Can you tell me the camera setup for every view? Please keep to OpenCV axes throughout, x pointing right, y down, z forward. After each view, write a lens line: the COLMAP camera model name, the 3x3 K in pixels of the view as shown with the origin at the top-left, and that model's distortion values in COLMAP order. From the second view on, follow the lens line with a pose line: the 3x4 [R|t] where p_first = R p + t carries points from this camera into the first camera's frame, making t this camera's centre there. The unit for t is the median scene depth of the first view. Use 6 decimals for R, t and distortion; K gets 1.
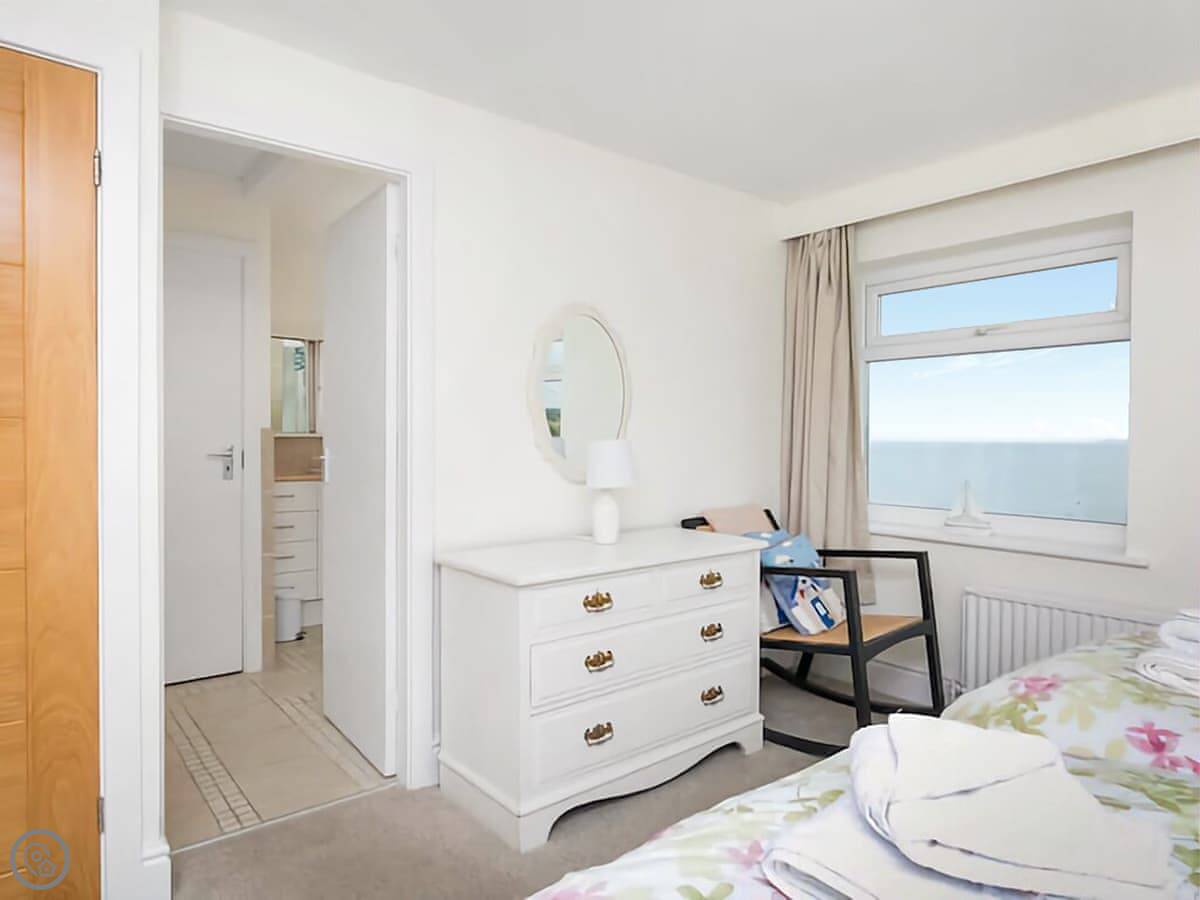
lens RADIAL K [[730.3, 0, 600.0], [0, 730.3, 450.0], [0, 0, 1]] dist [-0.000149, -0.000174]
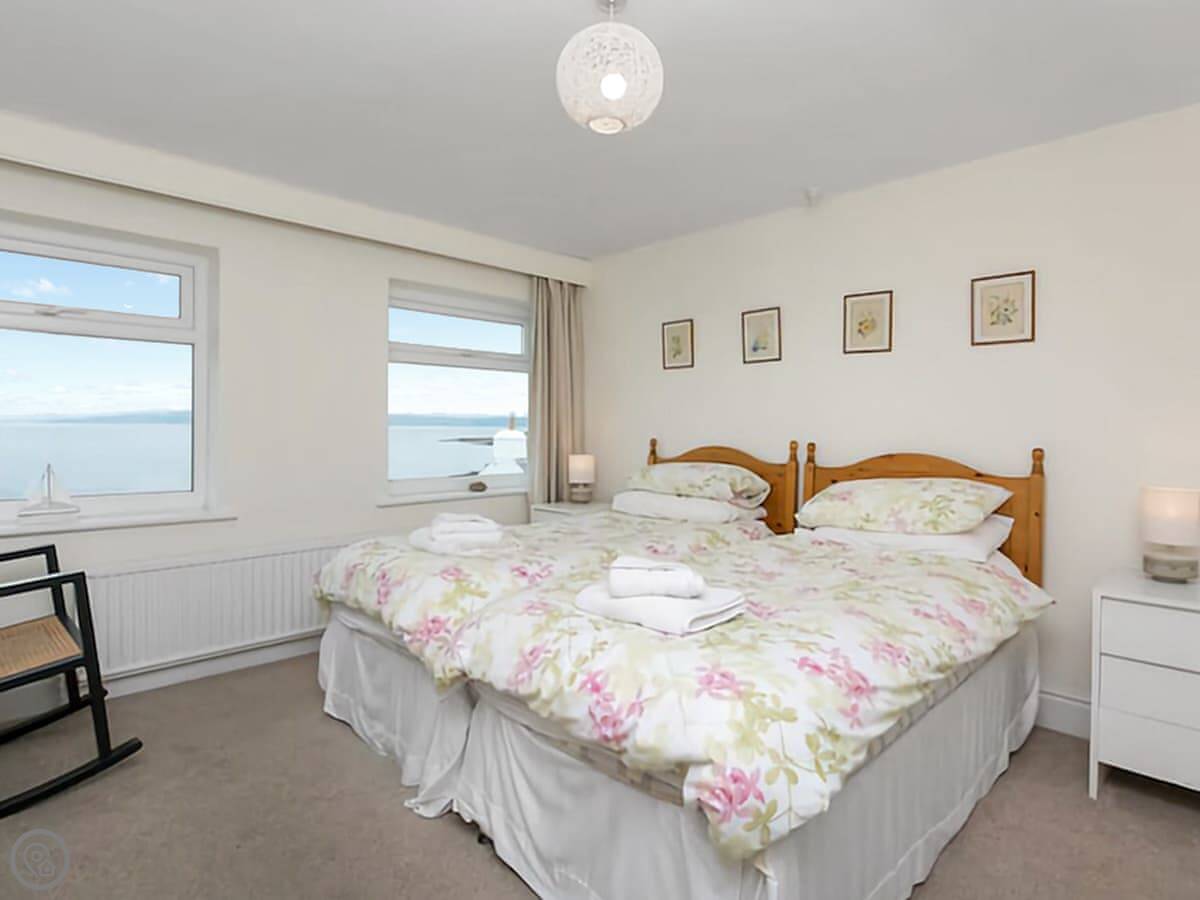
lens RADIAL K [[662.2, 0, 601.3], [0, 662.2, 435.3], [0, 0, 1]] dist [-0.003335, -0.000977]
pose [[-0.109436, -0.024973, 0.993680, -0.461372], [0.006682, 0.999643, 0.025858, -0.016797], [-0.993971, 0.009469, -0.109230, 0.396402]]
